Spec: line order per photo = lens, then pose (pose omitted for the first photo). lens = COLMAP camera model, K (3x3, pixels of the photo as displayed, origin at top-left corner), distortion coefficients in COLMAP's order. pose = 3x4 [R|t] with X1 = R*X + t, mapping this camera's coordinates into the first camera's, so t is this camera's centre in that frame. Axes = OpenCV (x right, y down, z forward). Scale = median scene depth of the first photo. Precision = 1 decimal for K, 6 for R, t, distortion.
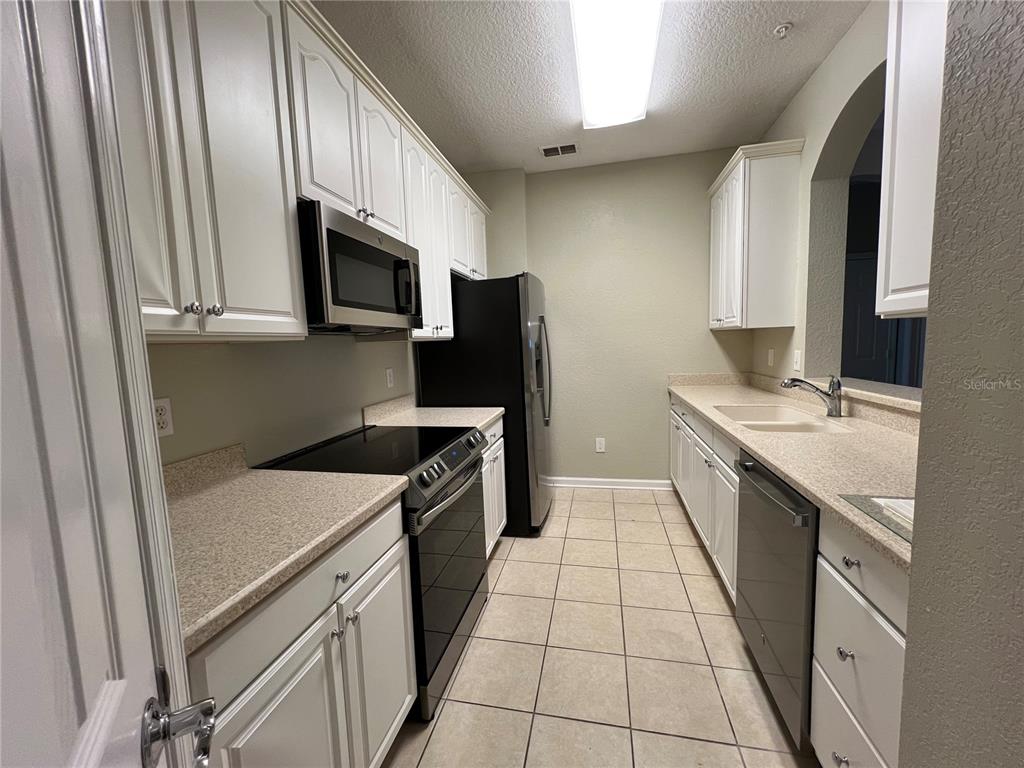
lens RADIAL K [[409.2, 0, 510.6], [0, 409.2, 382.9], [0, 0, 1]] dist [-0.000907, -0.000240]
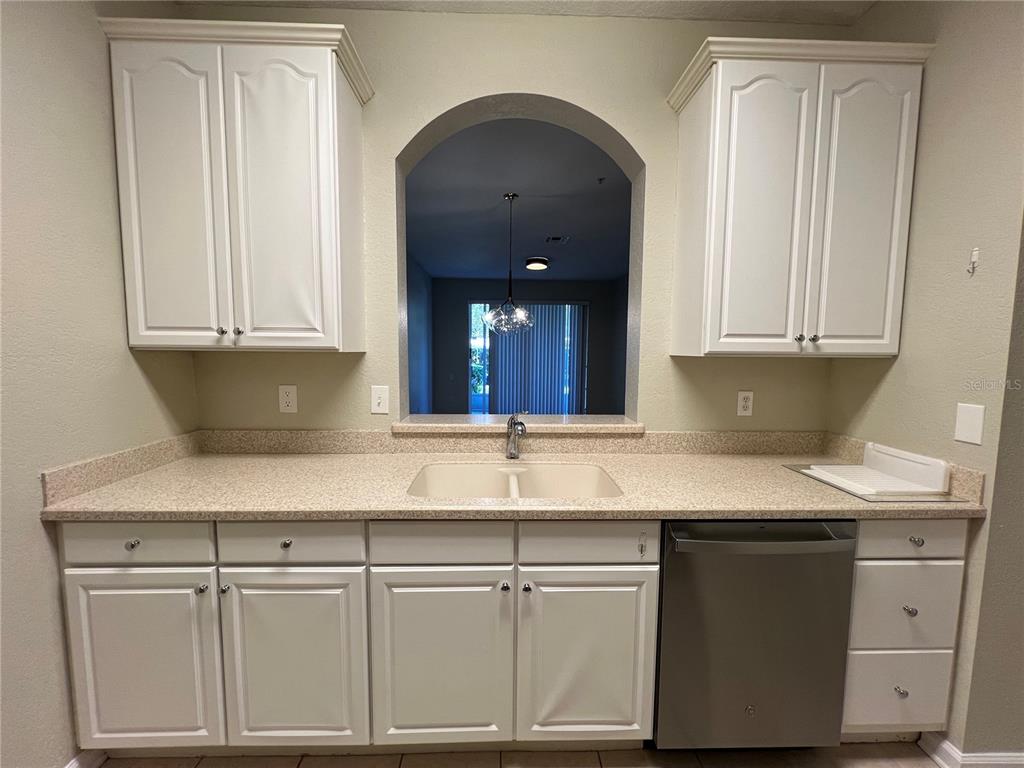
lens RADIAL K [[409.2, 0, 510.6], [0, 409.2, 382.9], [0, 0, 1]] dist [-0.000907, -0.000240]
pose [[-0.243910, -0.043761, 0.968810, -0.048767], [0.093586, 0.993257, 0.068427, -0.112547], [-0.965272, 0.107357, -0.238170, 0.958675]]
